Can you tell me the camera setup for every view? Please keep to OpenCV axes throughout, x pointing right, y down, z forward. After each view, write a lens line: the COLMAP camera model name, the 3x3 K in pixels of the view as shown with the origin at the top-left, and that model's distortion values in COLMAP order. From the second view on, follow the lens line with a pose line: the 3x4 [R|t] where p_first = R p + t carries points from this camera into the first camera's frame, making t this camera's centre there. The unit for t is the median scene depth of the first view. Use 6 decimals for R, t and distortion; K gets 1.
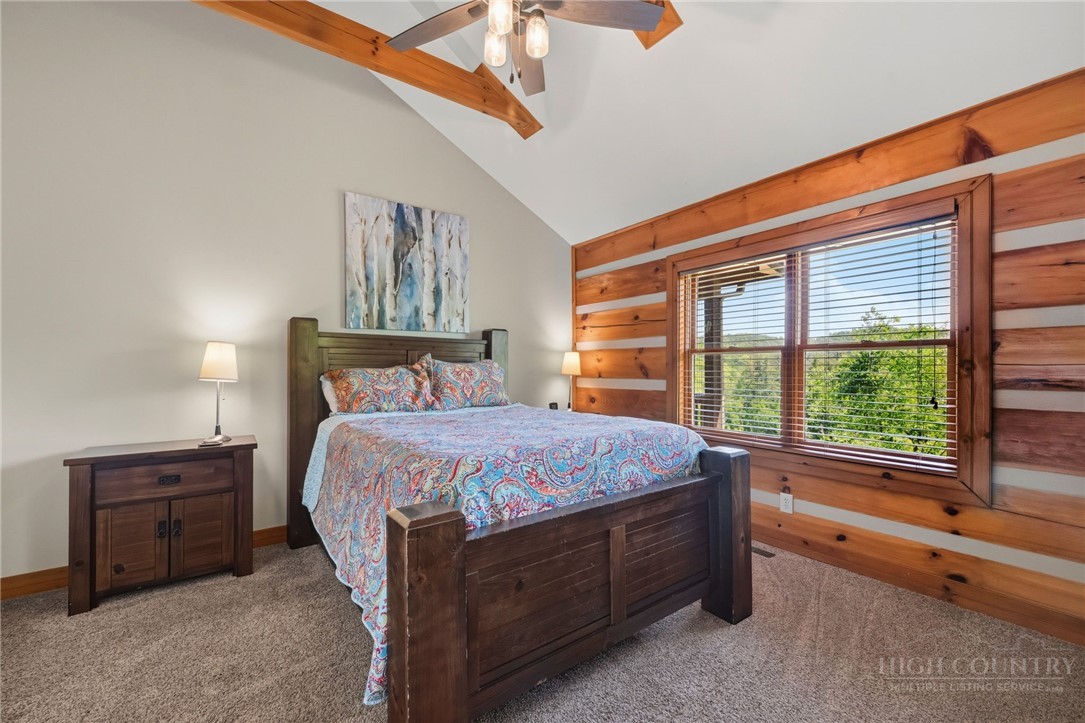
lens RADIAL K [[429.0, 0, 541.6], [0, 429.0, 363.3], [0, 0, 1]] dist [0.000500, 0.000023]
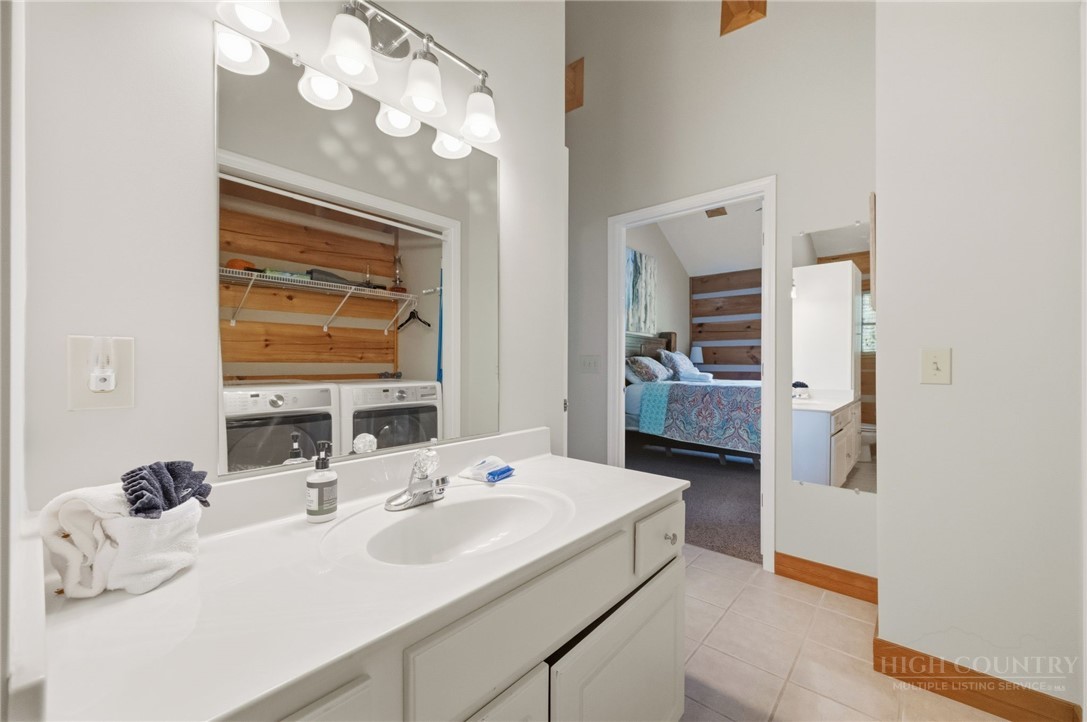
lens RADIAL K [[429.8, 0, 544.7], [0, 429.8, 364.5], [0, 0, 1]] dist [0.000500, 0.000023]
pose [[0.974400, 0.006447, 0.224730, -0.961987], [-0.006938, 0.999975, 0.001397, 0.041077], [-0.224716, -0.002920, 0.974420, -0.438709]]
